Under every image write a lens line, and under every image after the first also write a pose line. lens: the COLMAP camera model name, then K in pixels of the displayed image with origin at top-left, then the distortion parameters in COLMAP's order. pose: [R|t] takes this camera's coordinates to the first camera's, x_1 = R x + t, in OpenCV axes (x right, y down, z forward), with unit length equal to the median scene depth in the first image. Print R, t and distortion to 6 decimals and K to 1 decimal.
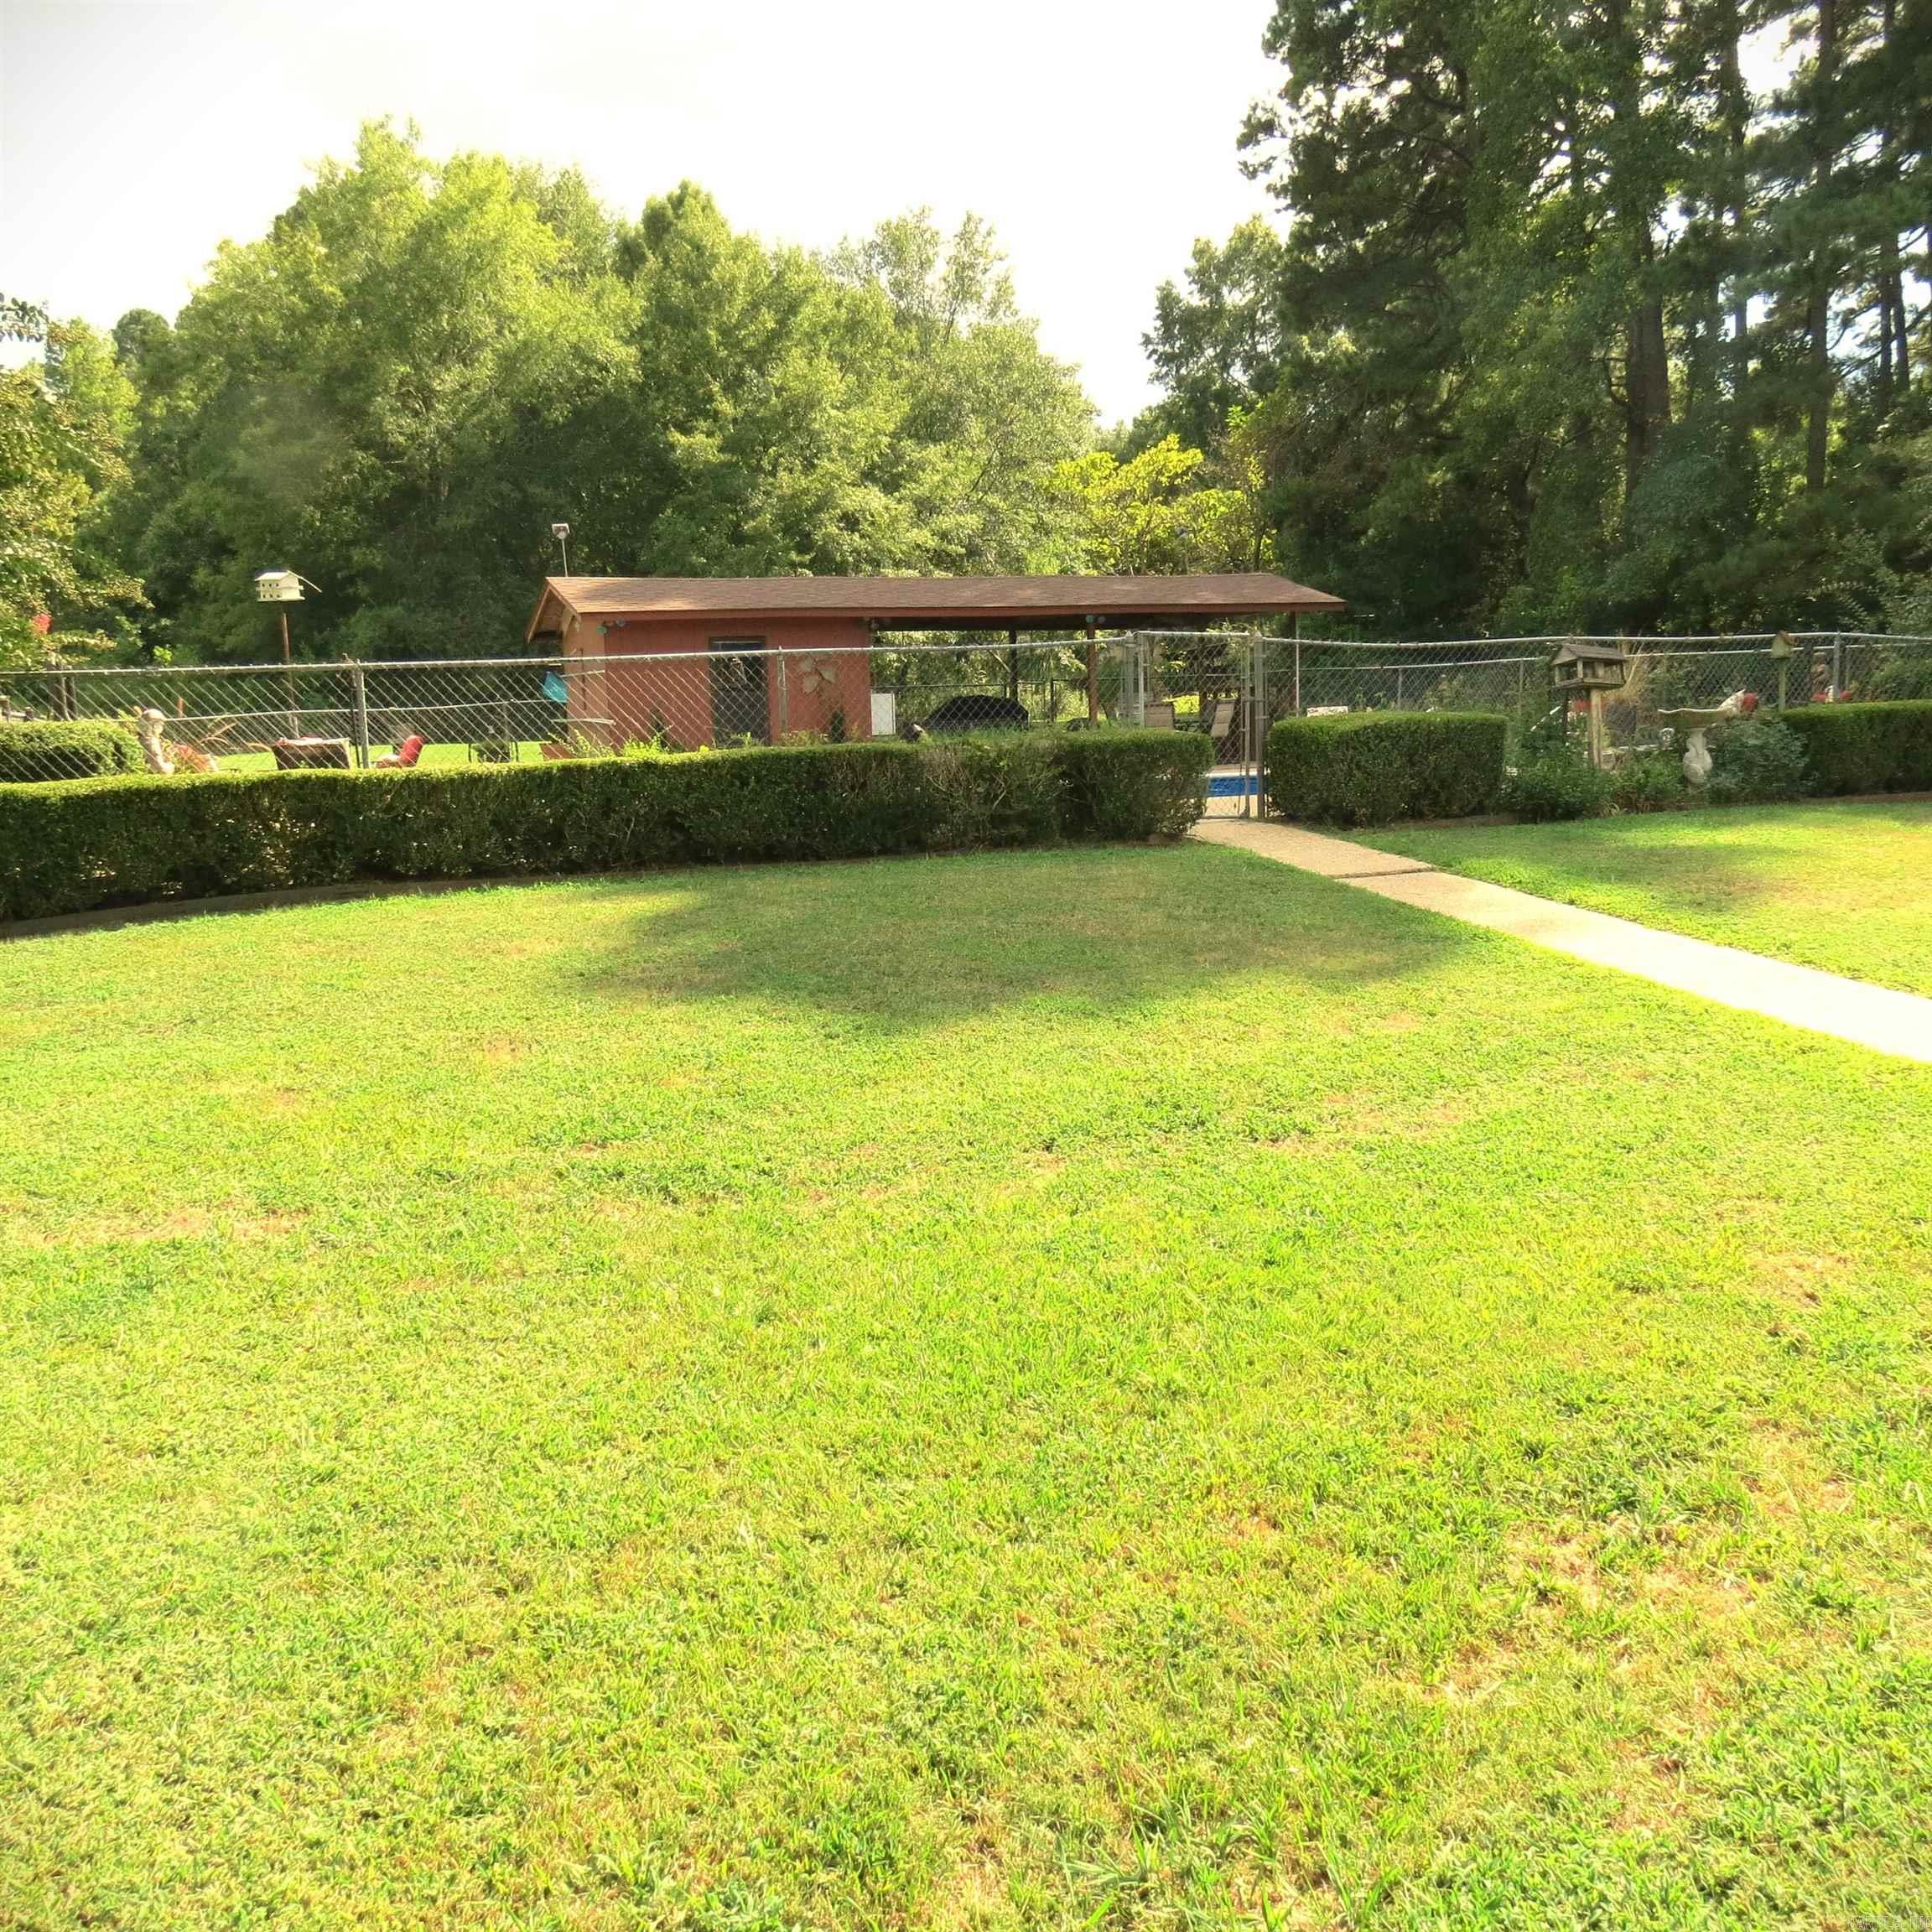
lens RADIAL K [[1890.5, 0, 966.0], [0, 1890.5, 966.0], [0, 0, 1]] dist [-0.066450, -0.005138]
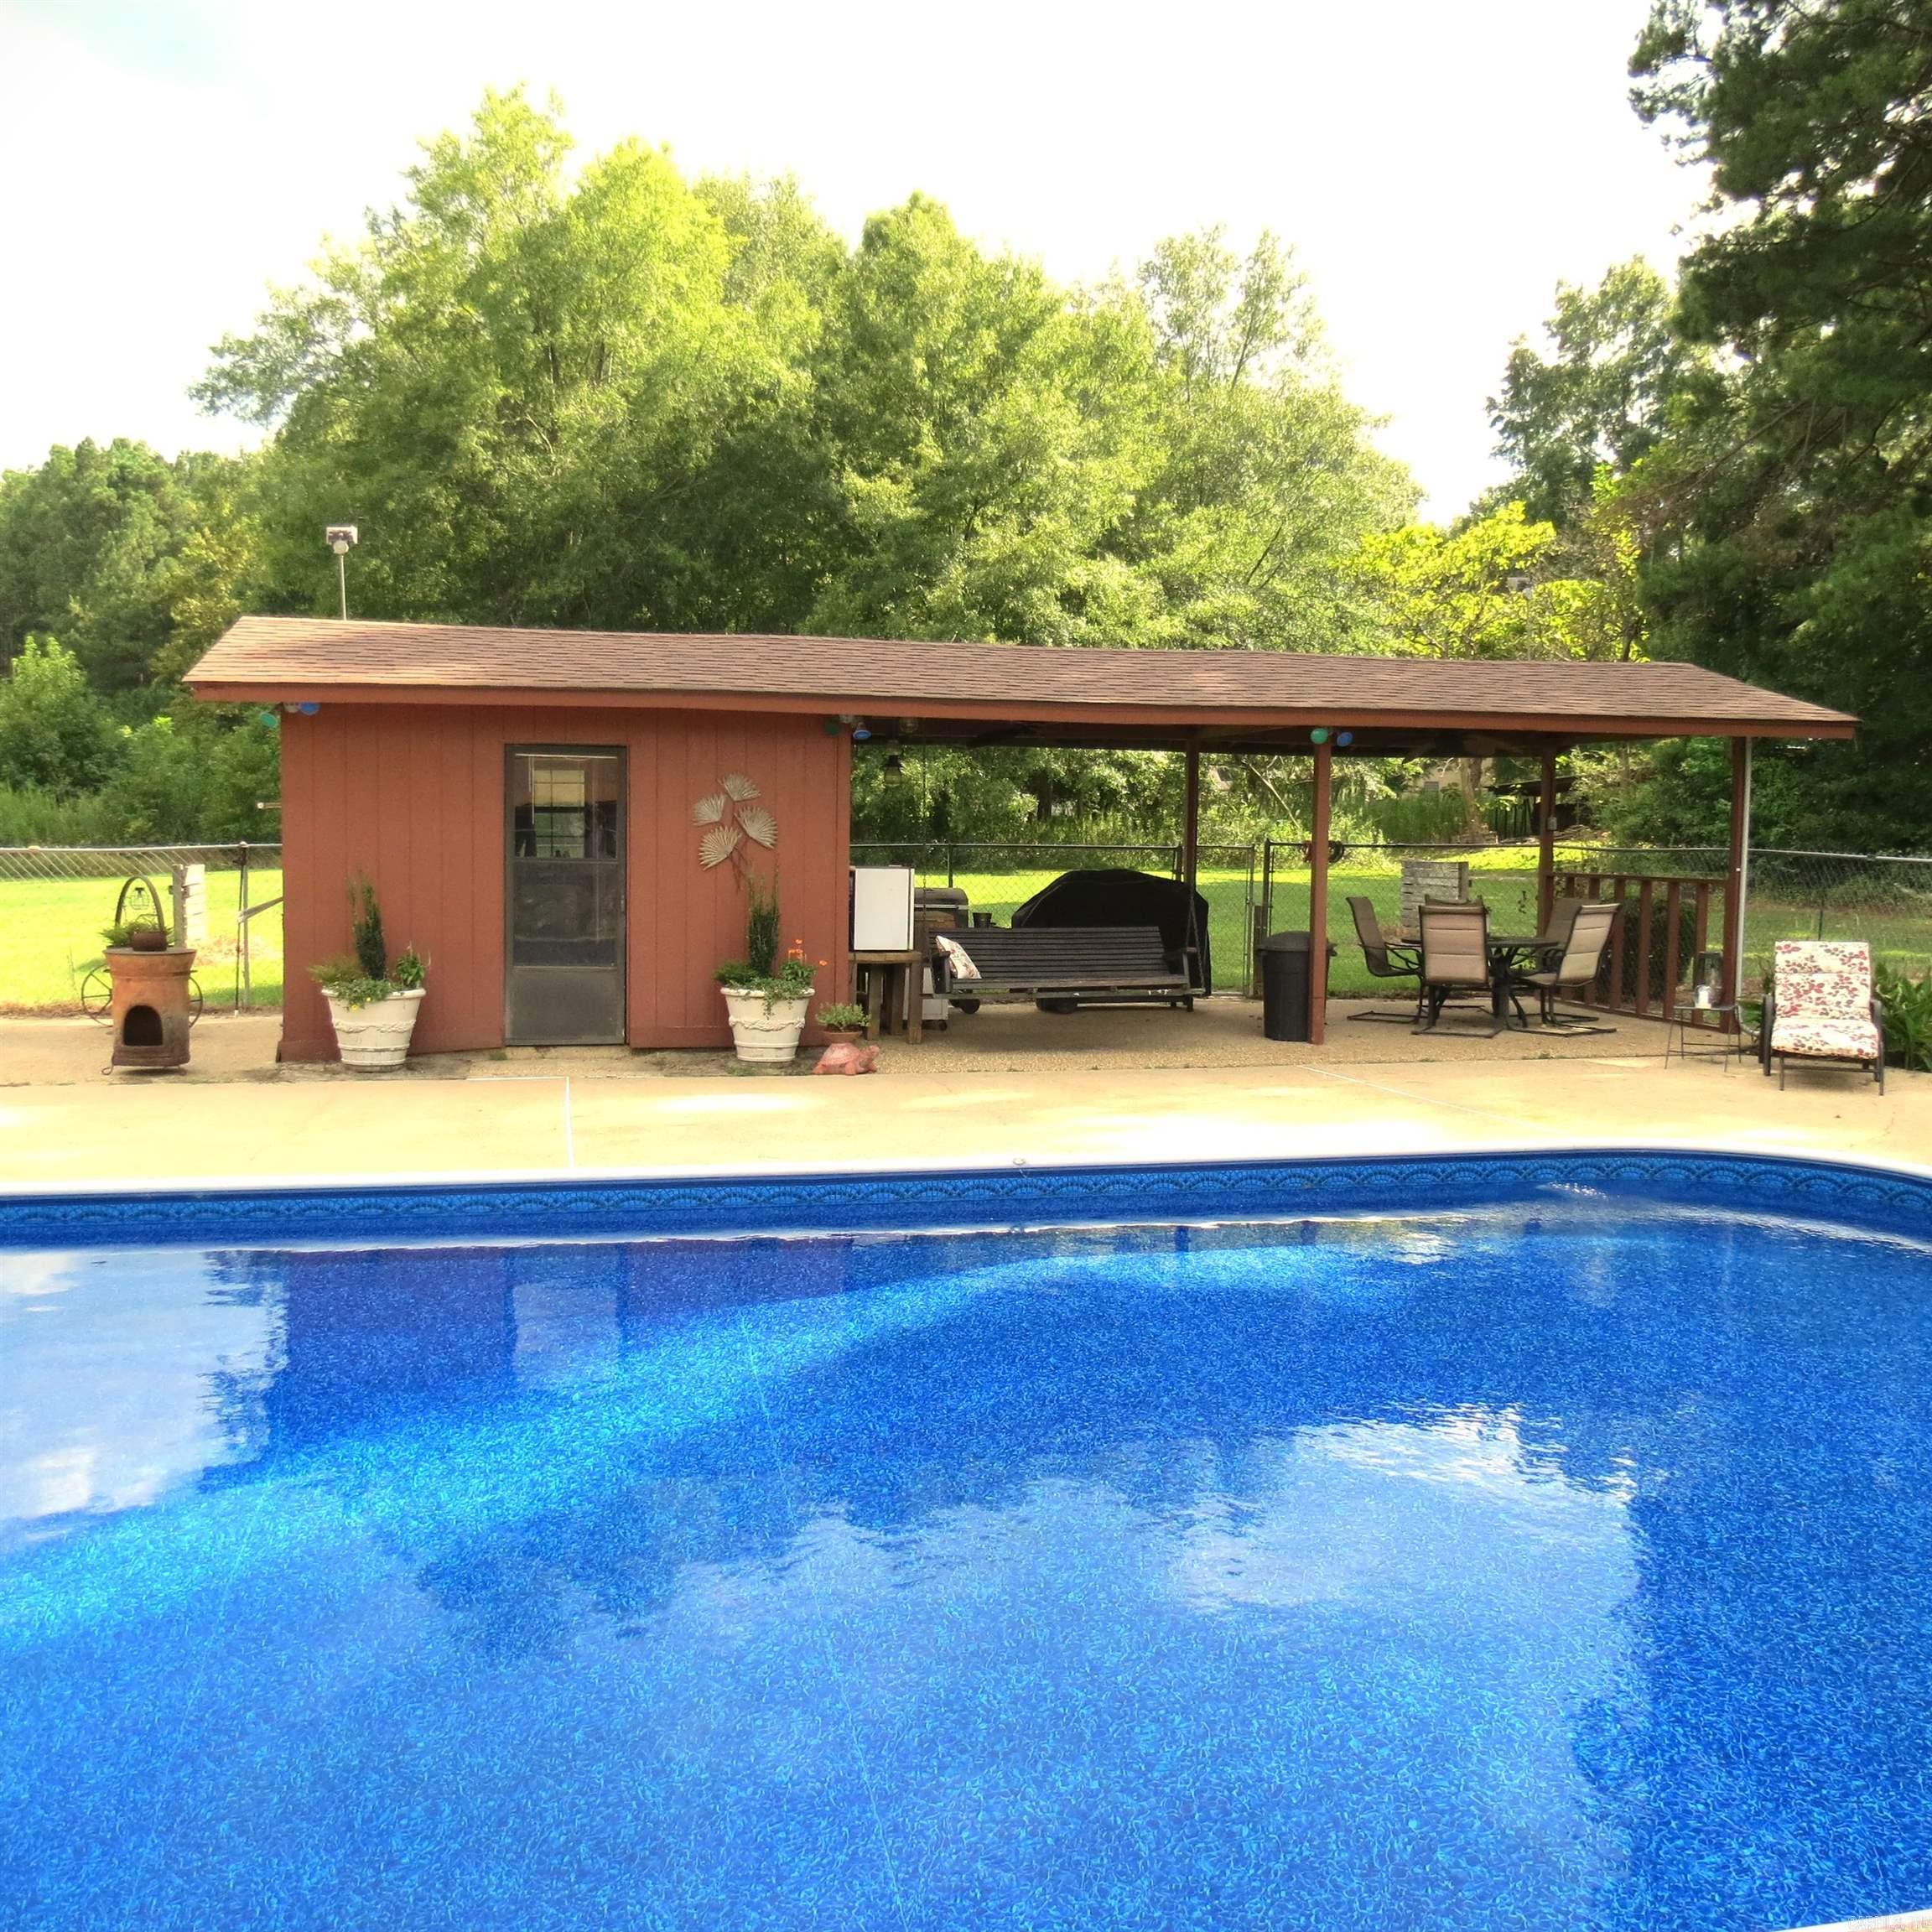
lens RADIAL K [[1822.5, 0, 966.0], [0, 1822.5, 966.0], [0, 0, 1]] dist [-0.002648, -0.024682]
pose [[0.983114, 0.052643, -0.175259, 0.031044], [-0.061973, 0.996914, -0.048194, -0.046282], [0.172181, 0.058242, 0.983342, 0.253912]]
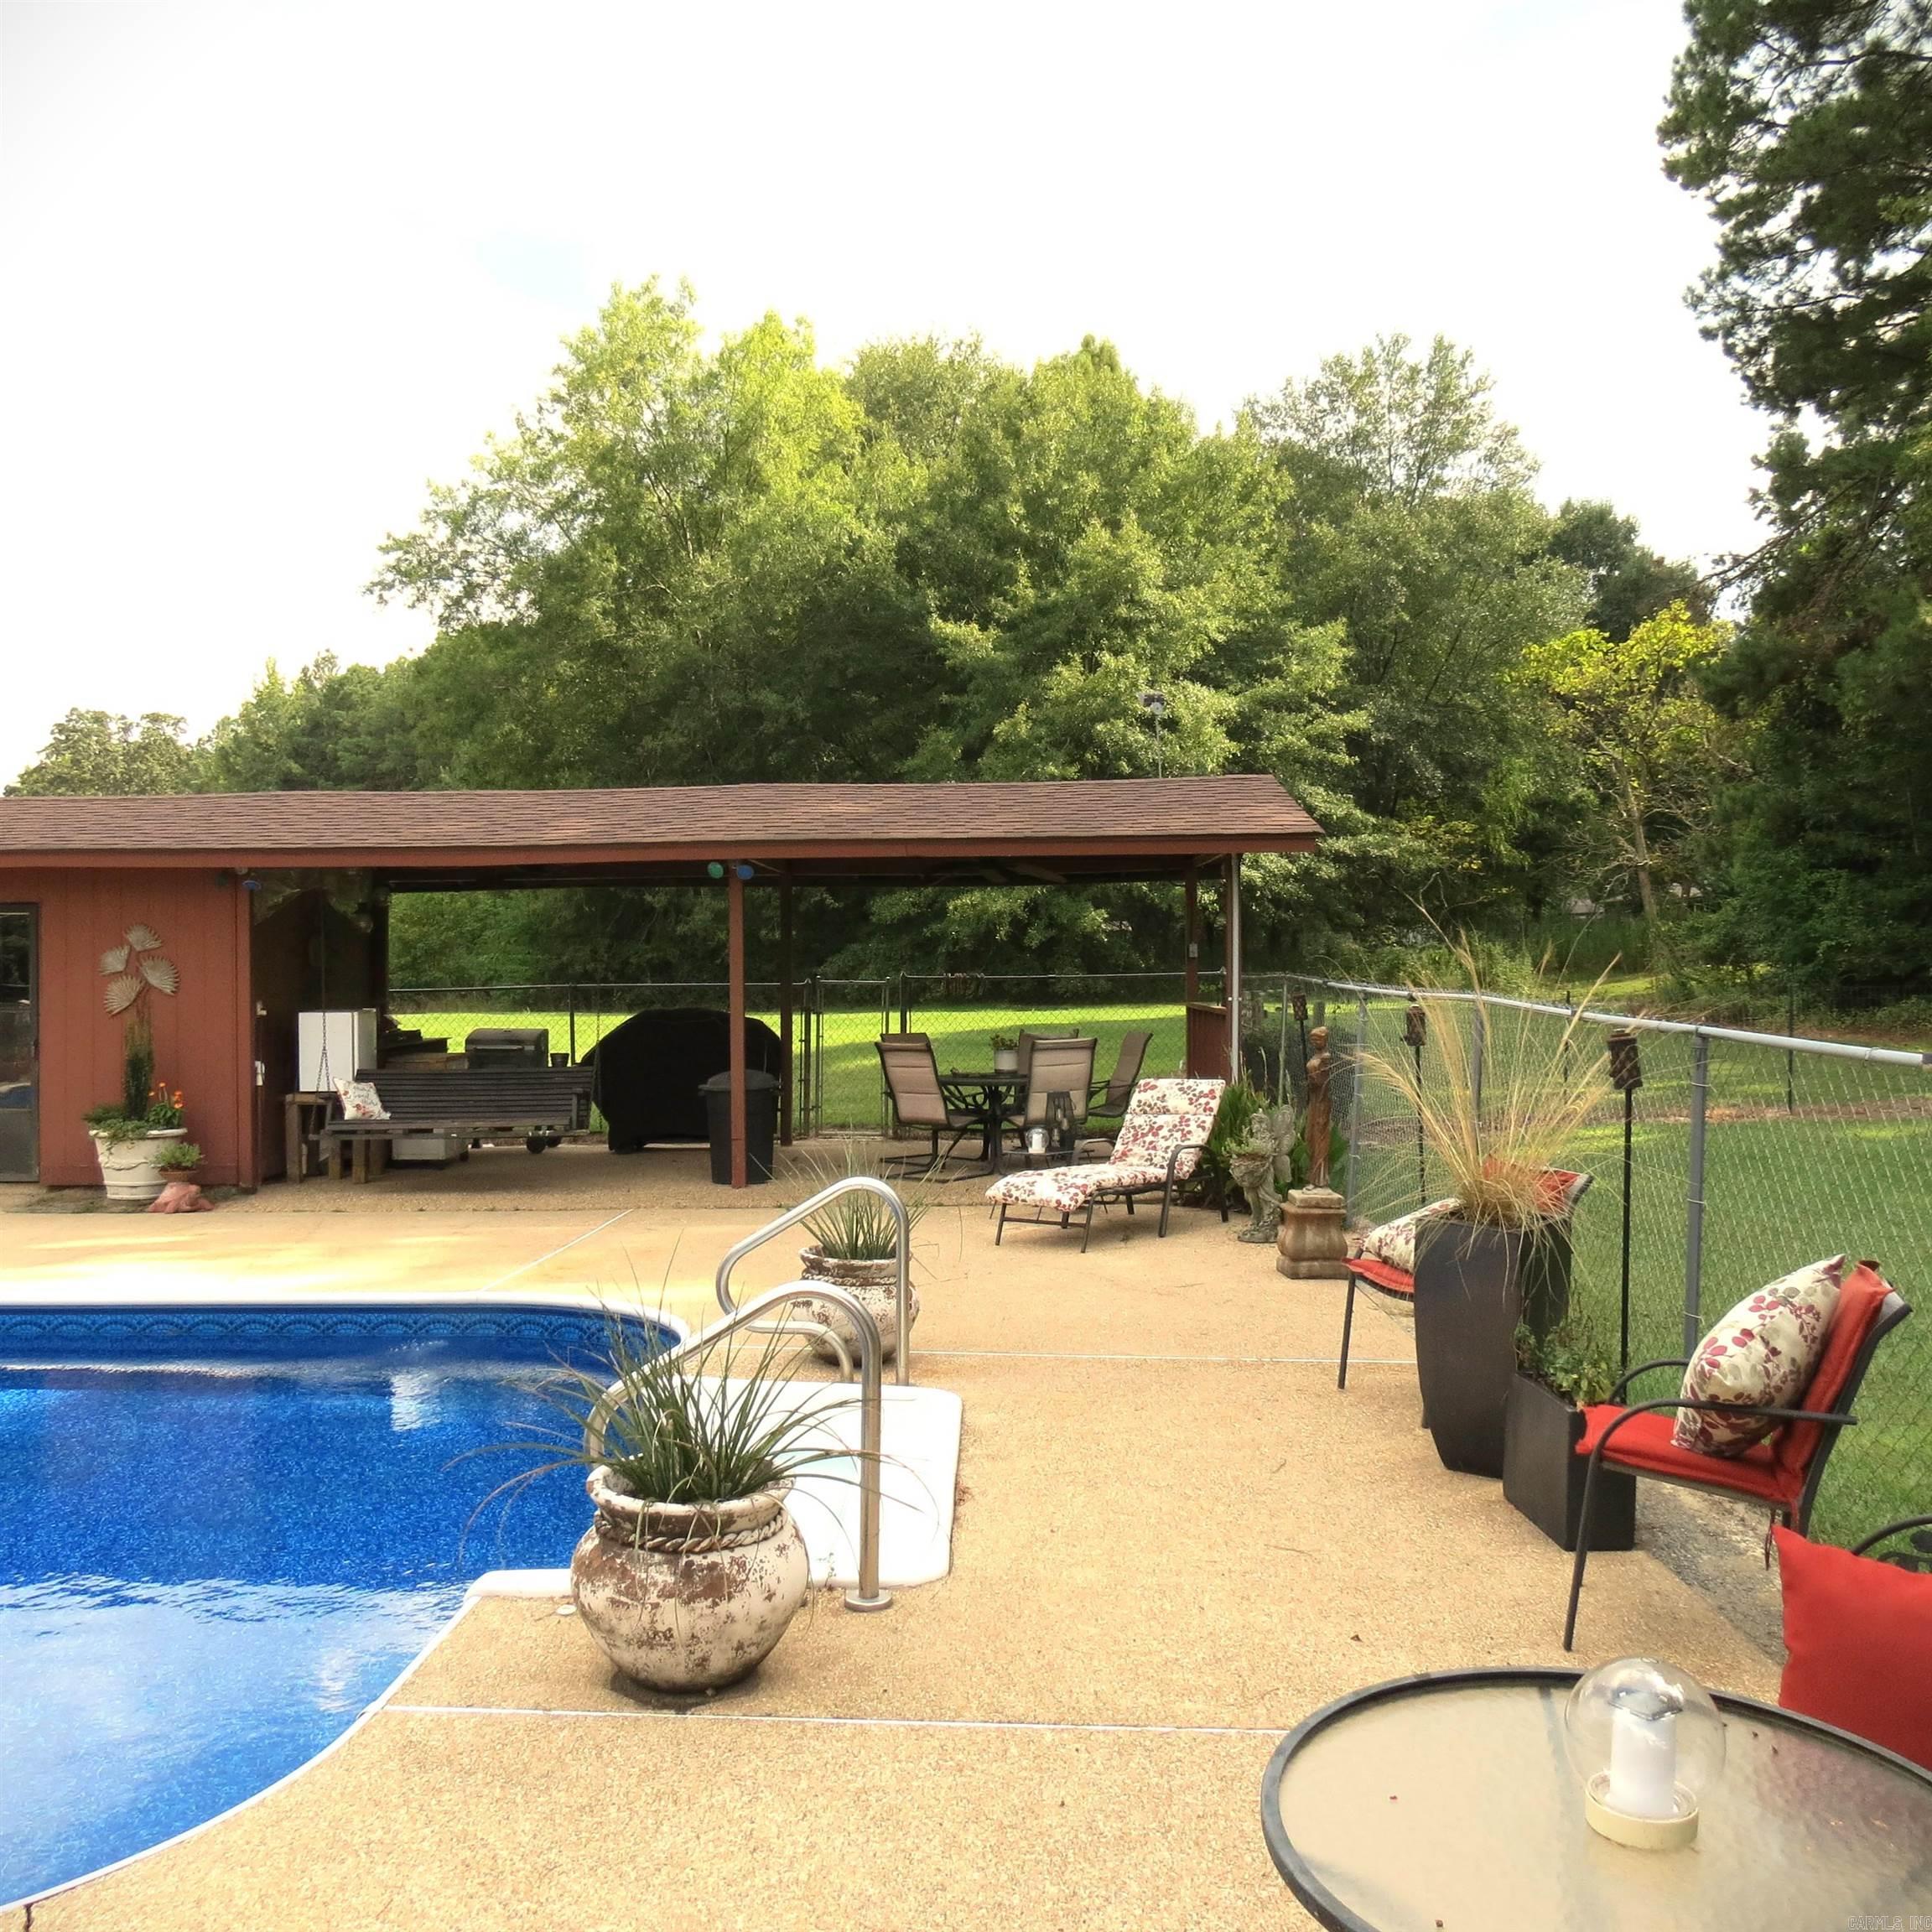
lens RADIAL K [[1851.8, 0, 966.0], [0, 1851.8, 966.0], [0, 0, 1]] dist [-0.031451, 0.022616]
pose [[0.910688, 0.019825, -0.412619, 0.160043], [-0.070346, 0.991701, -0.107613, -0.055394], [0.407061, 0.127028, 0.904525, 0.295098]]
